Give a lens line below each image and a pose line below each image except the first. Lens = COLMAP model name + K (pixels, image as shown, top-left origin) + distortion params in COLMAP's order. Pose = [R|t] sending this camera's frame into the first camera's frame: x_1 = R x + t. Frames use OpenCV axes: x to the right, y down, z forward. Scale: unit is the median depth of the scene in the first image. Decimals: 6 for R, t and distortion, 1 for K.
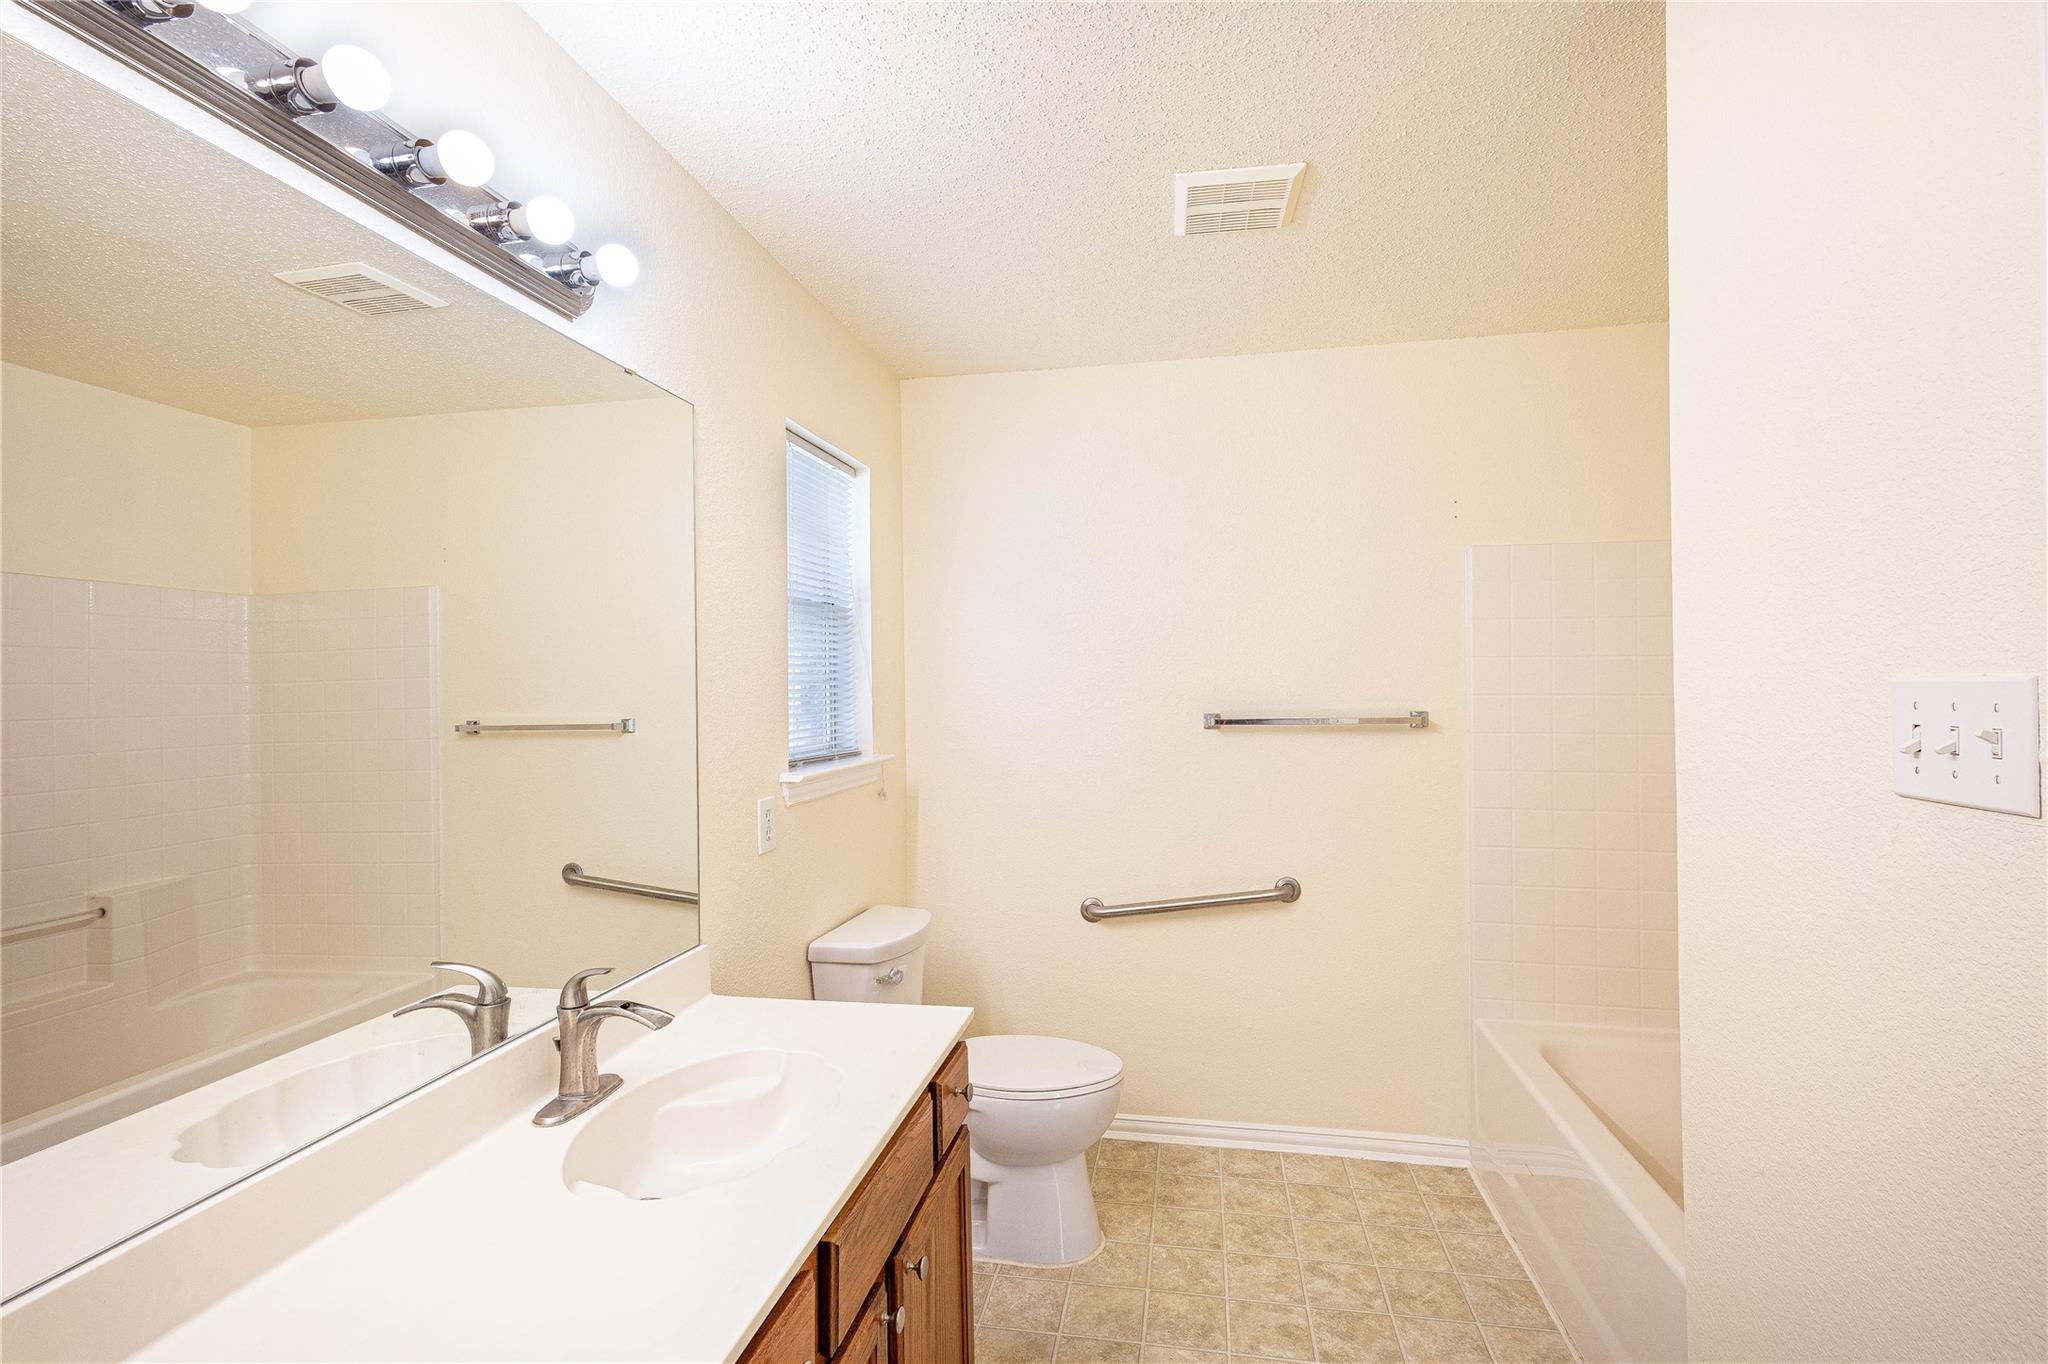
lens RADIAL K [[952.0, 0, 1010.1], [0, 952.0, 683.1], [0, 0, 1]] dist [0.012212, -0.000602]
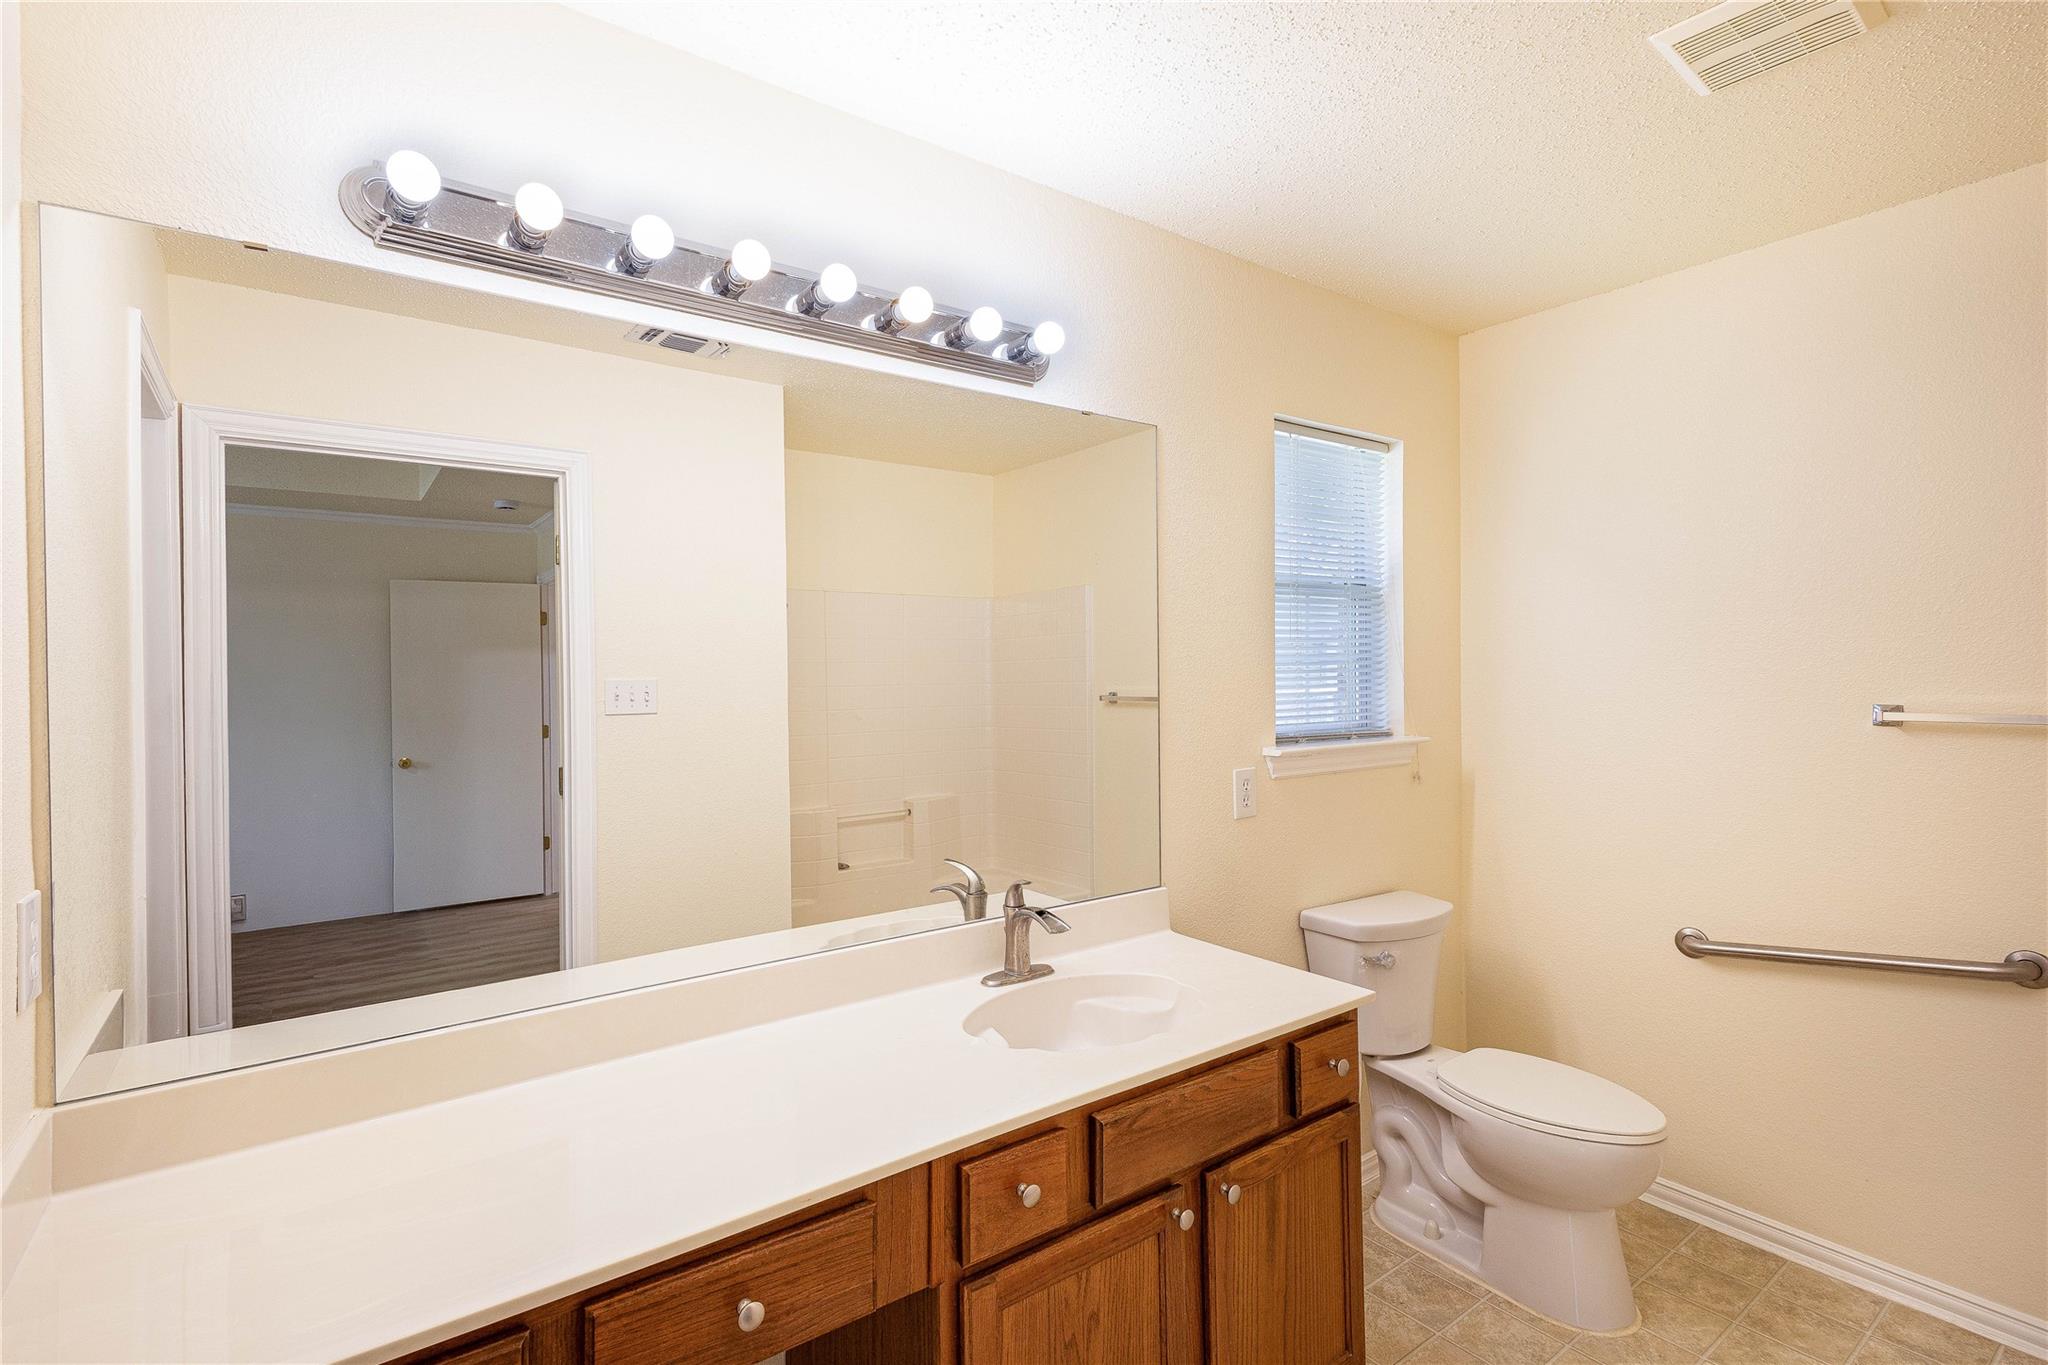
lens RADIAL K [[952.0, 0, 1014.4], [0, 952.0, 683.1], [0, 0, 1]] dist [0.012212, -0.000602]
pose [[0.729321, 0.014839, -0.684010, 0.277252], [0.002140, 0.999710, 0.023970, -0.004021], [0.684168, -0.018946, 0.729078, 0.019428]]
